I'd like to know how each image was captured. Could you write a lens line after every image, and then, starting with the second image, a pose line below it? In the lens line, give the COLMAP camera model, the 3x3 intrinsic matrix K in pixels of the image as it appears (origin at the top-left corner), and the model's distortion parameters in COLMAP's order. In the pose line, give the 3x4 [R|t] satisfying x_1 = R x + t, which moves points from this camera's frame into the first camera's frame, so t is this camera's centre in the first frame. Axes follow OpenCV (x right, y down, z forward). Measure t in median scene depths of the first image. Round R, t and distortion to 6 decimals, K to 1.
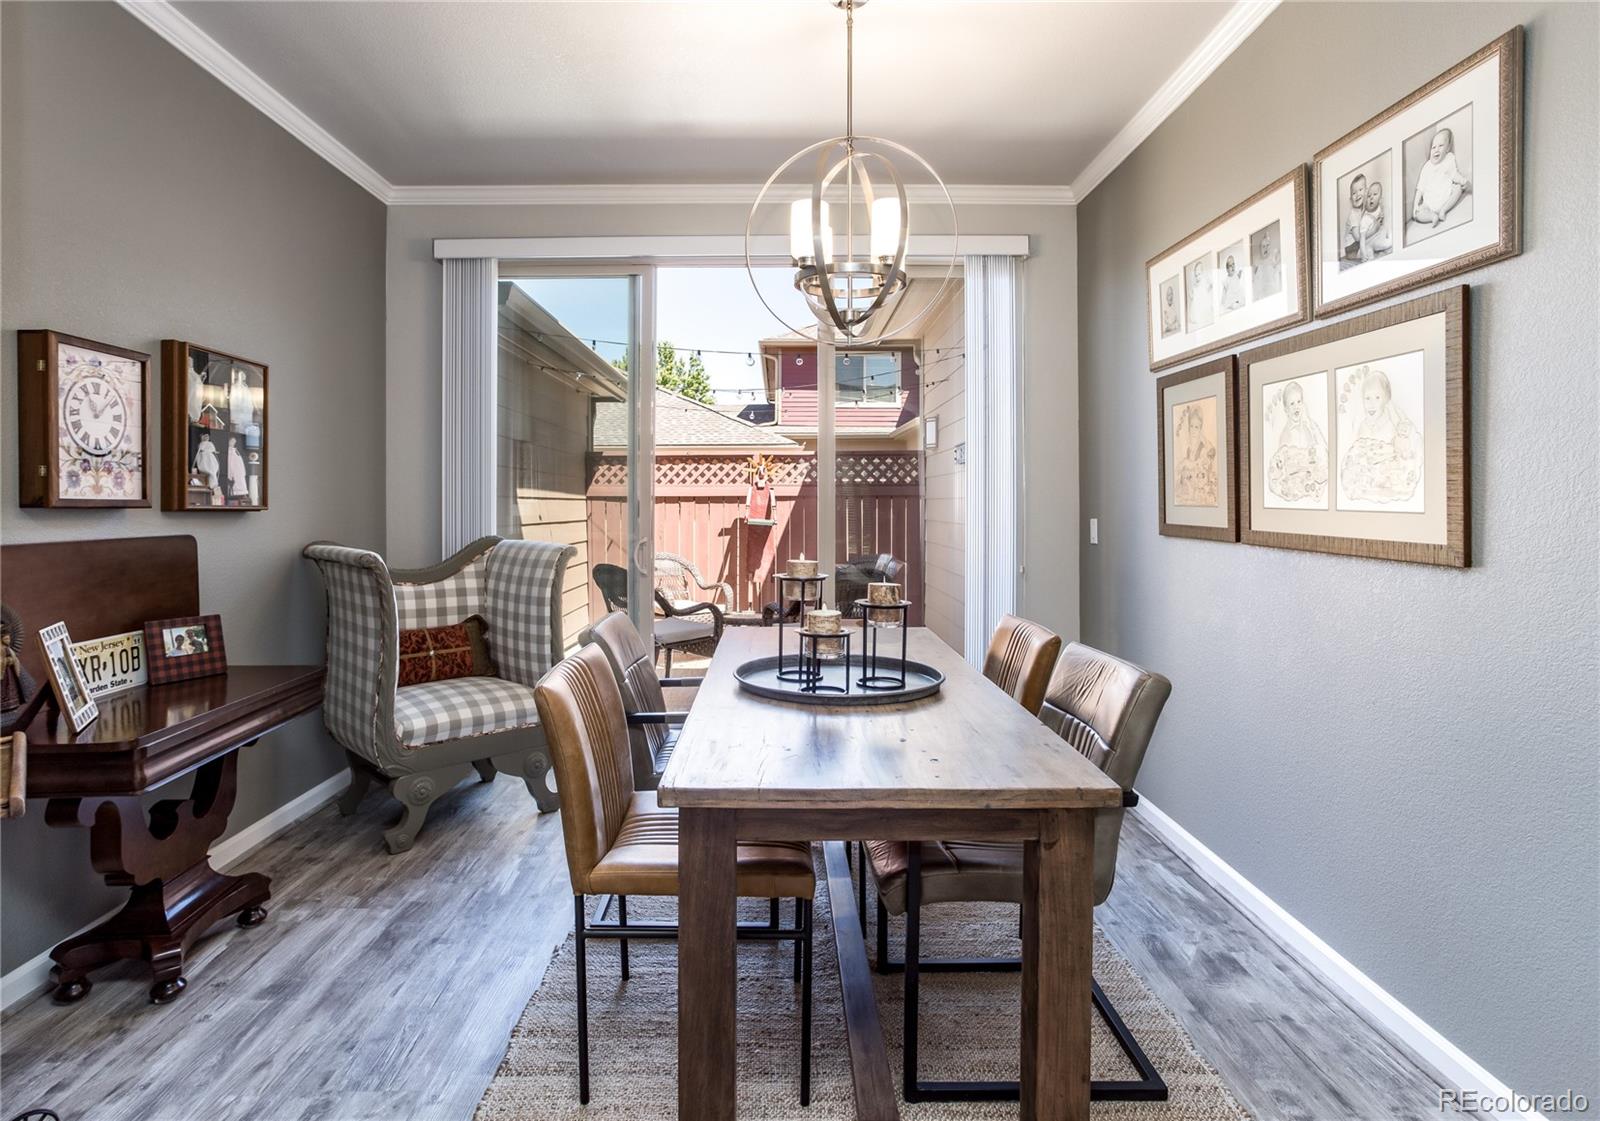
lens RADIAL K [[849.2, 0, 790.0], [0, 849.2, 503.7], [0, 0, 1]] dist [-0.052755, 0.026472]
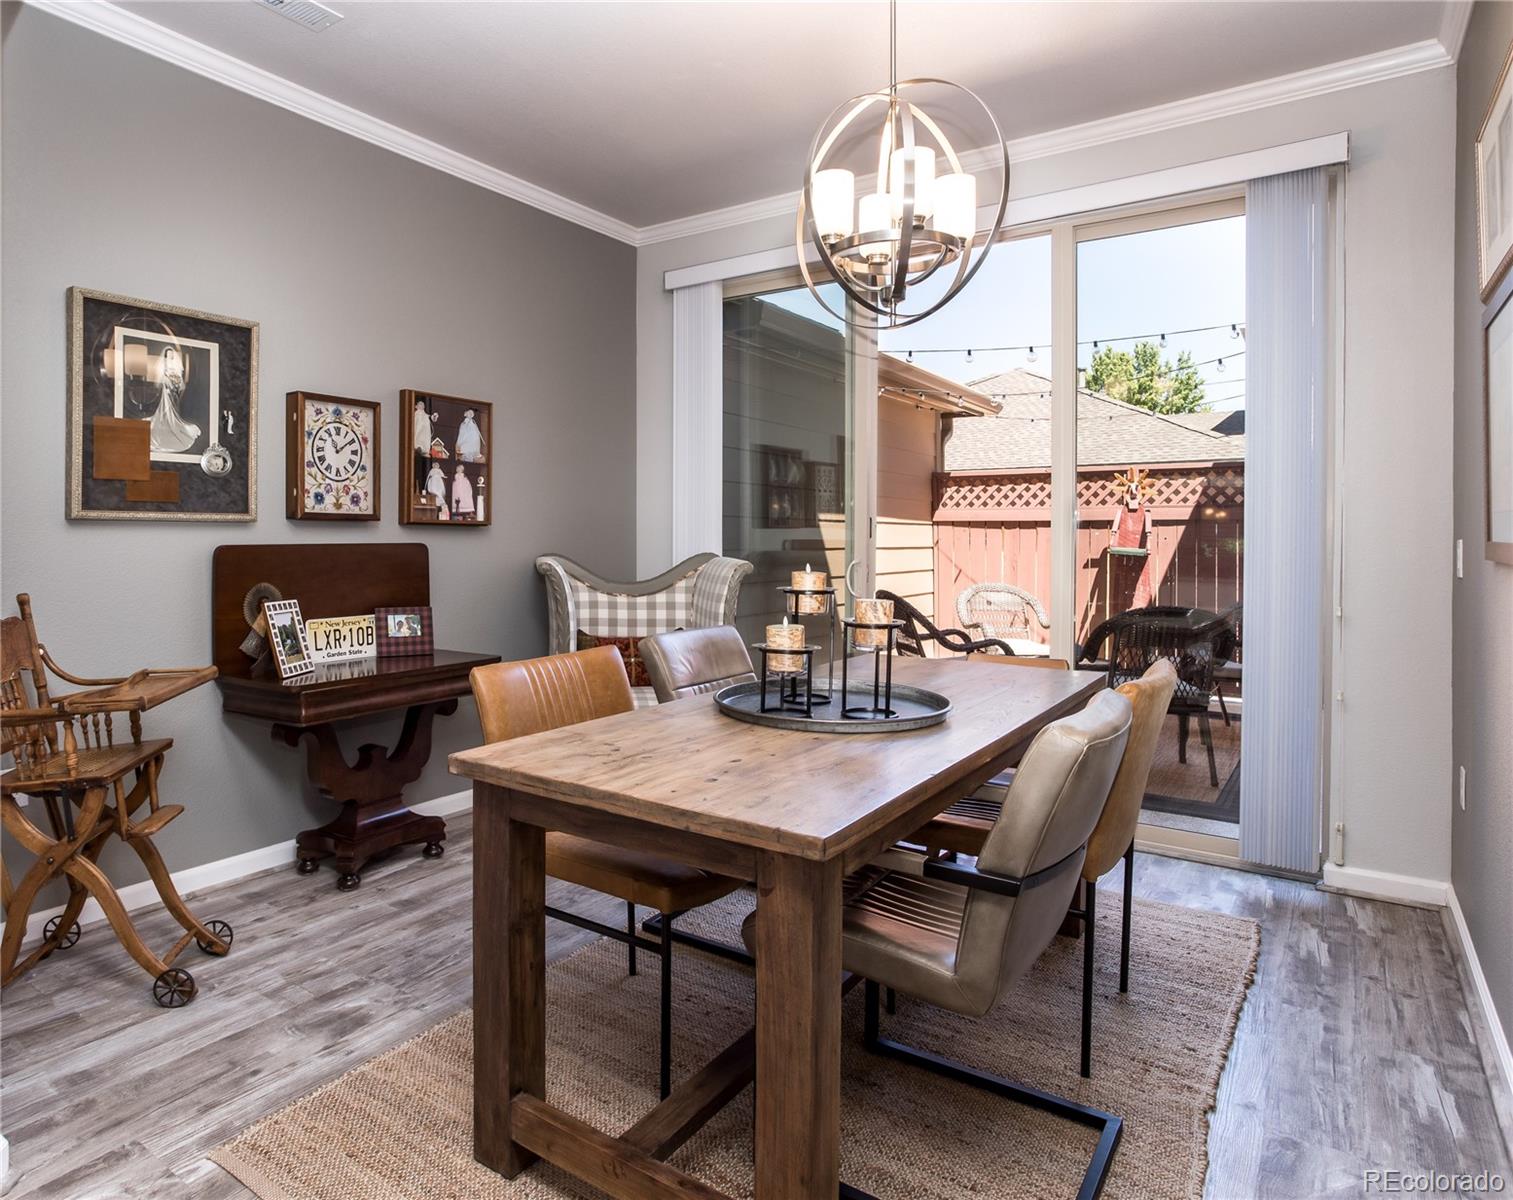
lens RADIAL K [[930.4, 0, 686.2], [0, 930.4, 543.4], [0, 0, 1]] dist [-0.053413, 0.027187]
pose [[0.807939, 0.008646, -0.589203, 0.453320], [-0.004269, 0.999952, 0.008820, 0.024911], [0.589251, -0.004611, 0.807937, 0.109983]]
